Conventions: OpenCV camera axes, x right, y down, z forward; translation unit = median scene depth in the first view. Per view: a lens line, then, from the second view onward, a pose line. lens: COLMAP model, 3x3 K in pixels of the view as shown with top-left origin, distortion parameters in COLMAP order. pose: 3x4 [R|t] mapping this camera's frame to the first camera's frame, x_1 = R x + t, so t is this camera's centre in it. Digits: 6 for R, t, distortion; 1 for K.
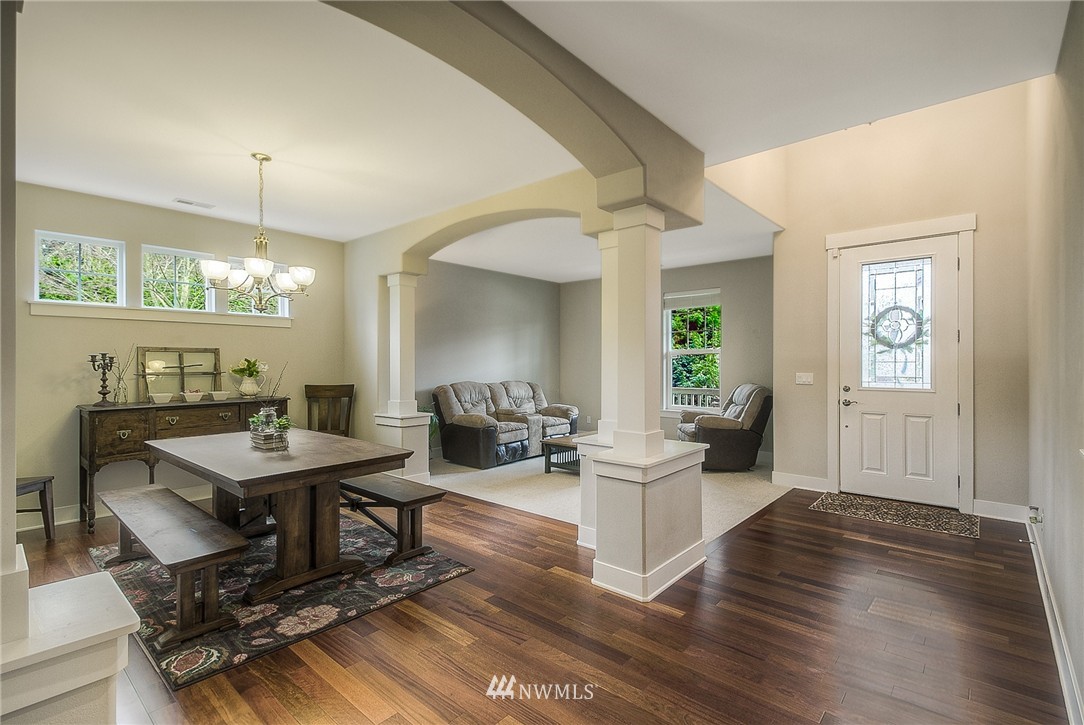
lens RADIAL K [[498.6, 0, 542.0], [0, 498.6, 362.5], [0, 0, 1]] dist [-0.000107, -0.000064]
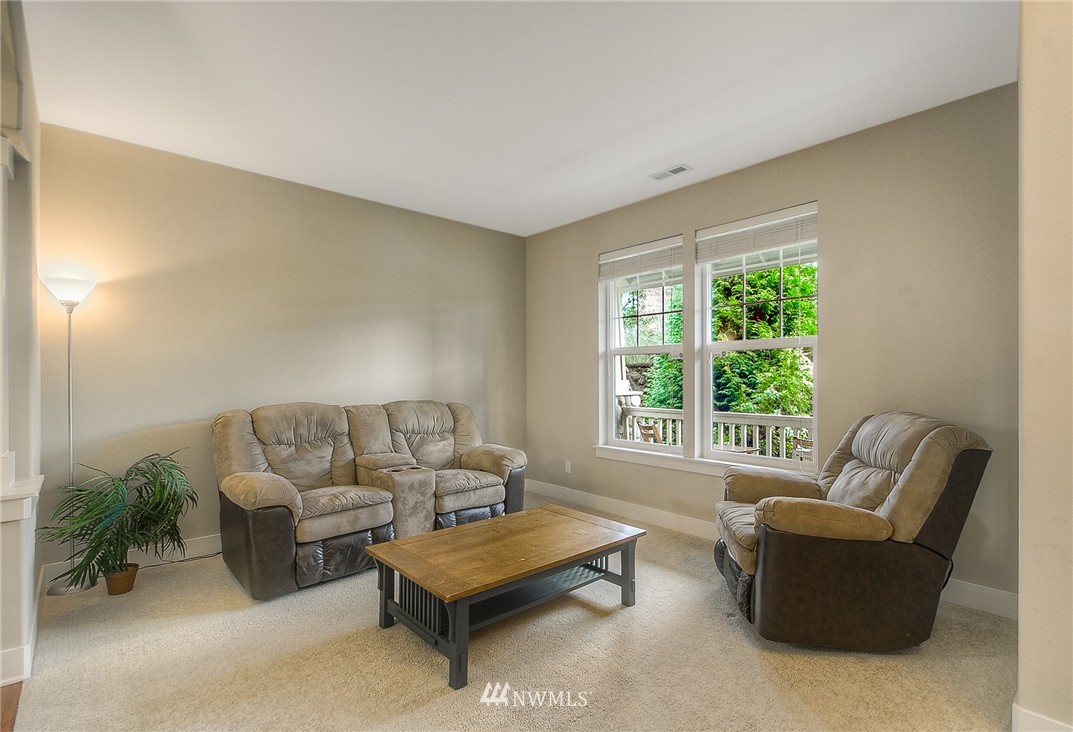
lens RADIAL K [[510.9, 0, 532.1], [0, 510.9, 376.1], [0, 0, 1]] dist [0.016735, -0.000158]
pose [[0.991691, -0.001152, -0.128634, 0.159195], [0.001102, 0.999999, -0.000461, 0.011207], [0.128634, 0.000315, 0.991692, 0.498207]]
